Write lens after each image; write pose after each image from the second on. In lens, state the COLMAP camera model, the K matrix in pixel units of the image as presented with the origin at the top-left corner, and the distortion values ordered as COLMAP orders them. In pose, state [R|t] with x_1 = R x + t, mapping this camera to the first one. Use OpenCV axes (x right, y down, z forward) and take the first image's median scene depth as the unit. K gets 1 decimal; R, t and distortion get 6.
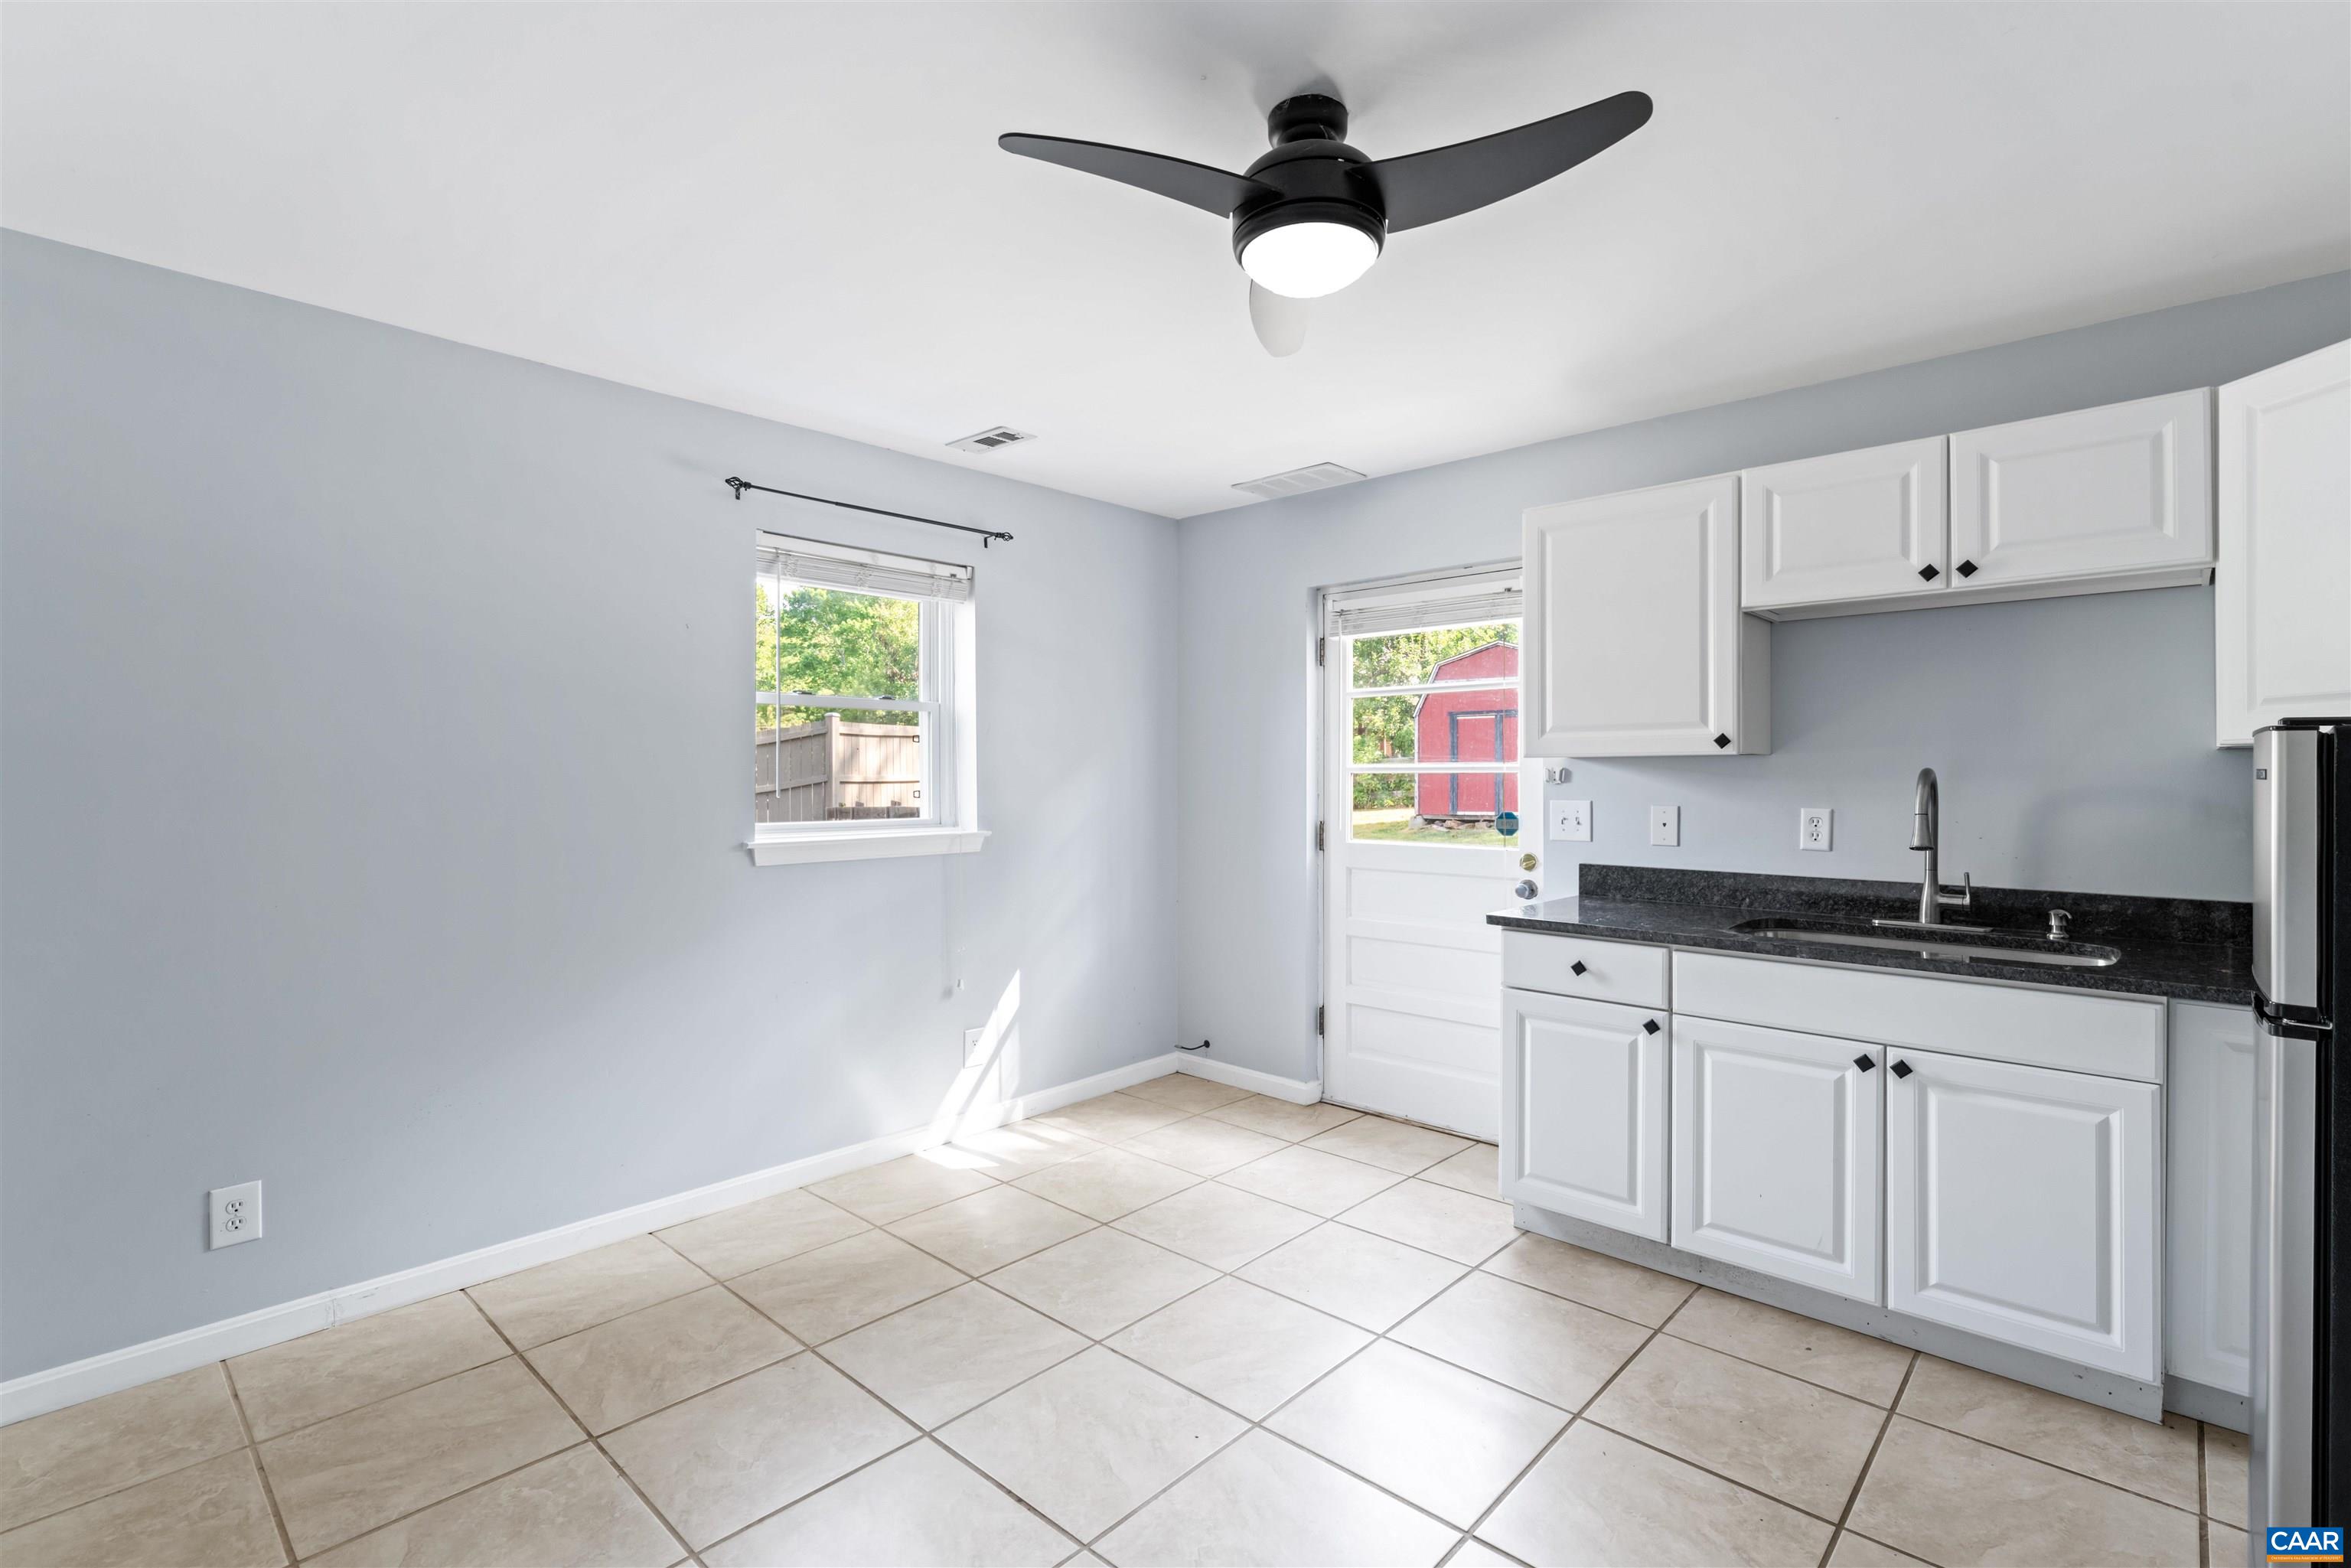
lens RADIAL K [[1078.5, 0, 1175.5], [0, 1078.5, 784.0], [0, 0, 1]] dist [-0.000575, -0.004260]
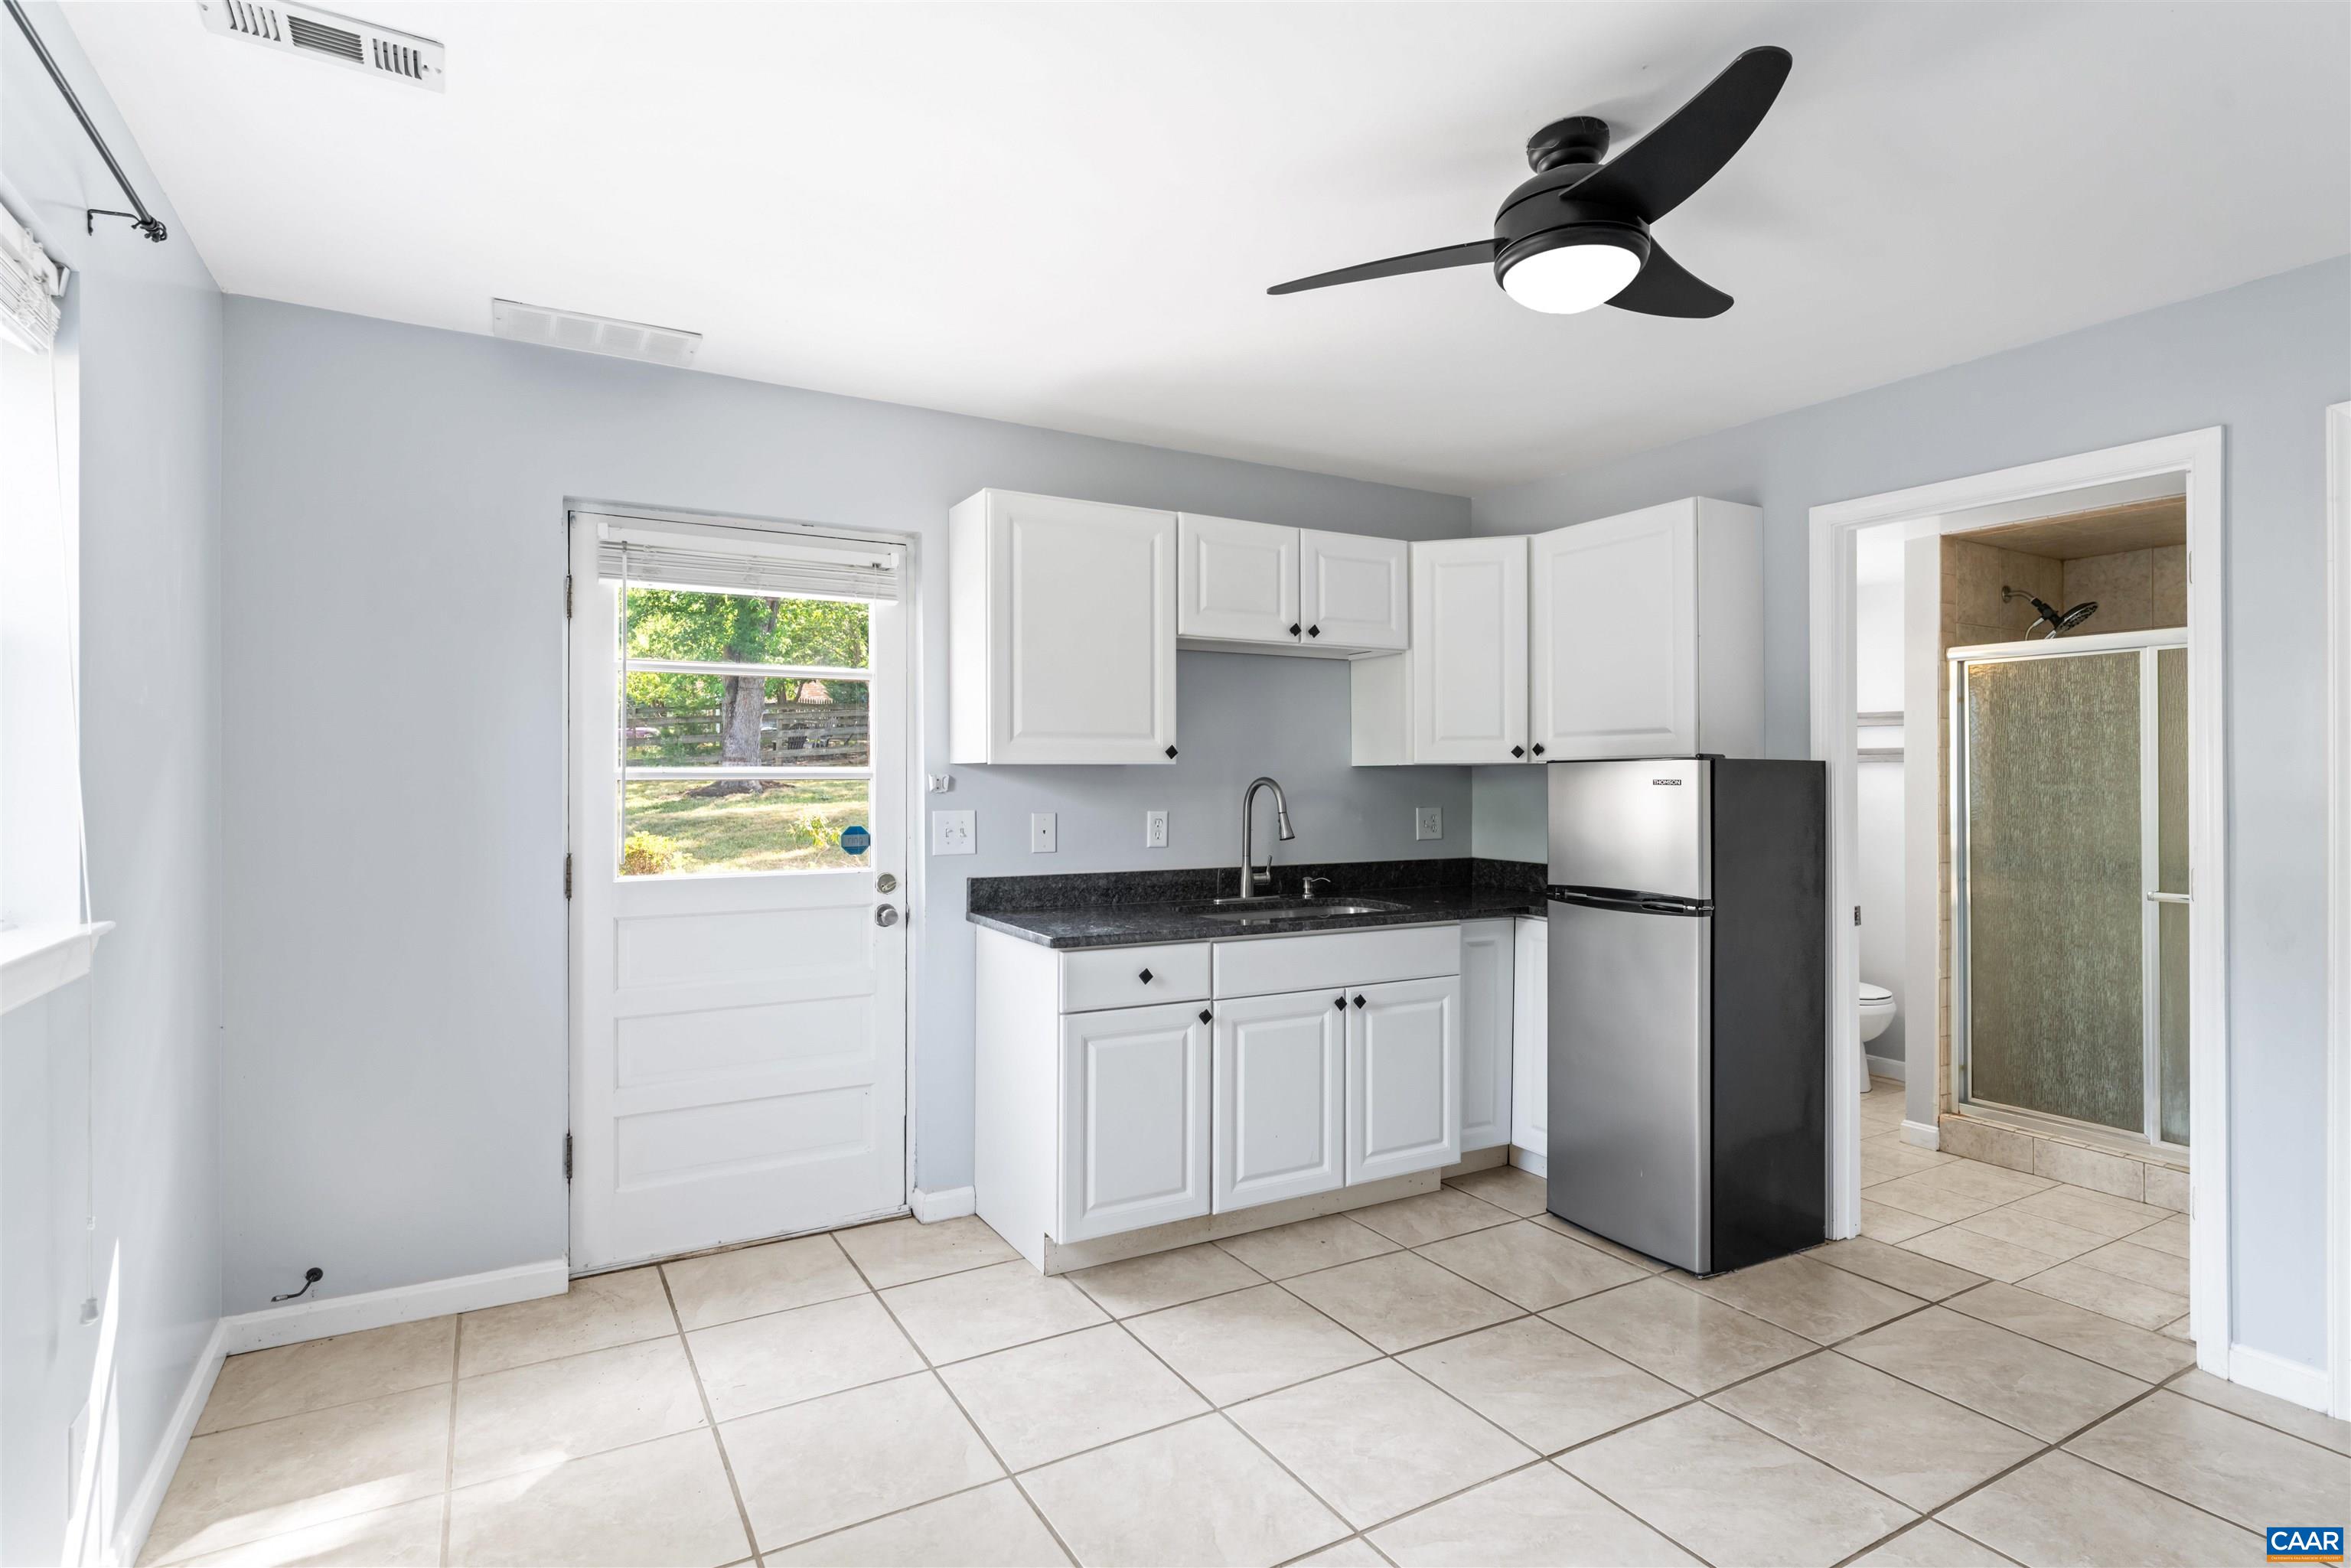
lens RADIAL K [[1179.2, 0, 1175.5], [0, 1179.2, 784.0], [0, 0, 1]] dist [0.002412, -0.001921]
pose [[0.298460, -0.003542, 0.954415, -0.646260], [0.008181, 0.999966, 0.001153, -0.008480], [-0.954387, 0.007464, 0.298479, 0.630817]]
